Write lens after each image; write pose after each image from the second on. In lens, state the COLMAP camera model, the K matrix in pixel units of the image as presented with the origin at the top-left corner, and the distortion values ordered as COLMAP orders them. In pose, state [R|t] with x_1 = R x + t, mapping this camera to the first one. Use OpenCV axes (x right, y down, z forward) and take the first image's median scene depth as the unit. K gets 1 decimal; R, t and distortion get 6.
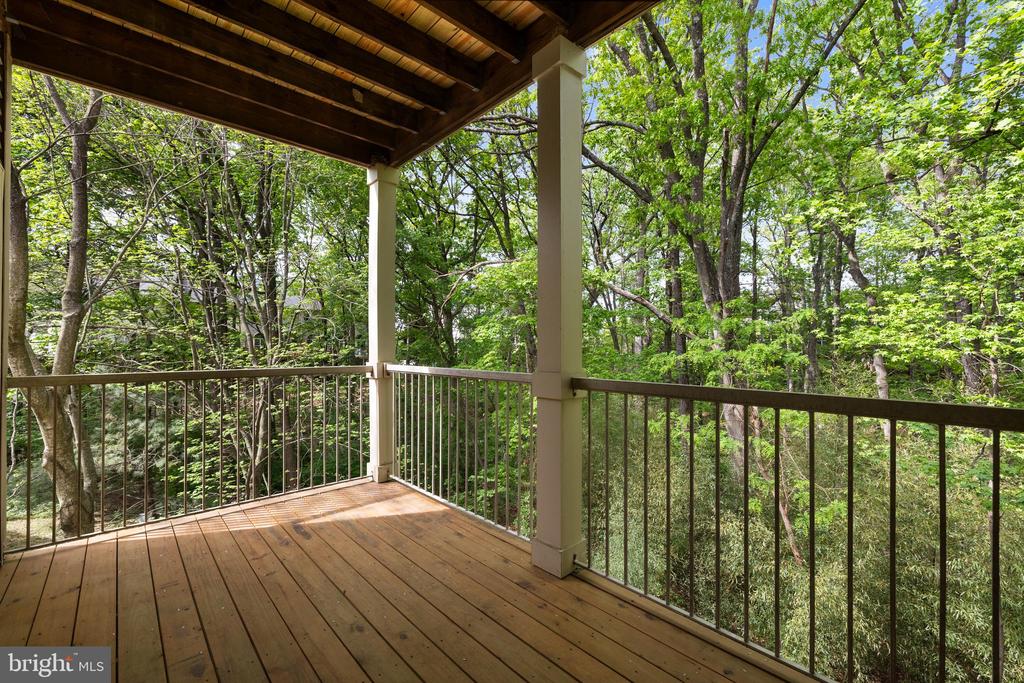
lens RADIAL K [[432.6, 0, 512.0], [0, 432.6, 341.5], [0, 0, 1]] dist [0.000512, 0.000009]
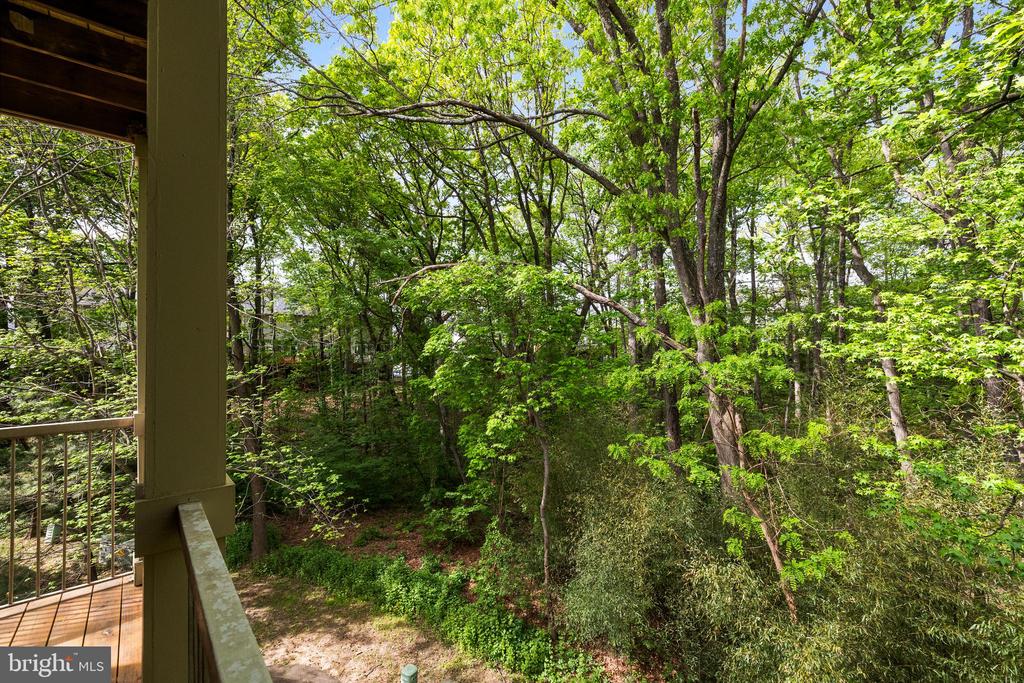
lens RADIAL K [[428.2, 0, 509.5], [0, 428.2, 334.2], [0, 0, 1]] dist [0.000824, 0.000099]
pose [[0.999519, -0.015837, -0.026650, 0.118902], [0.015327, 0.999698, -0.019205, -0.021781], [0.026946, 0.018787, 0.999460, 0.115130]]
